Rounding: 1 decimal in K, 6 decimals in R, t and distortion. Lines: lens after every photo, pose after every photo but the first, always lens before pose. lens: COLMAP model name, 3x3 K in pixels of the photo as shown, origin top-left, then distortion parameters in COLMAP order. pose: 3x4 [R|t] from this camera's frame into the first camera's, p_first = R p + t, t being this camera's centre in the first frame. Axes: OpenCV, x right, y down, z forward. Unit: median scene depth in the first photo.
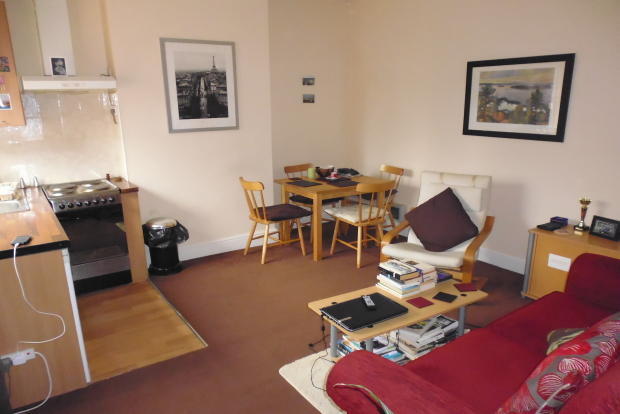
lens RADIAL K [[448.8, 0, 309.1], [0, 448.8, 209.1], [0, 0, 1]] dist [-0.006027, 0.001341]
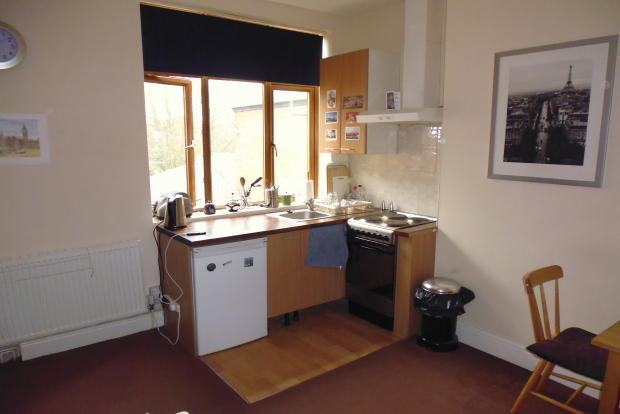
lens RADIAL K [[448.8, 0, 309.4], [0, 448.8, 206.7], [0, 0, 1]] dist [-0.006027, 0.001341]
pose [[0.062424, 0.175641, -0.982473, 0.404923], [-0.243310, 0.957371, 0.155694, -0.164968], [0.967938, 0.229326, 0.102498, 0.636374]]
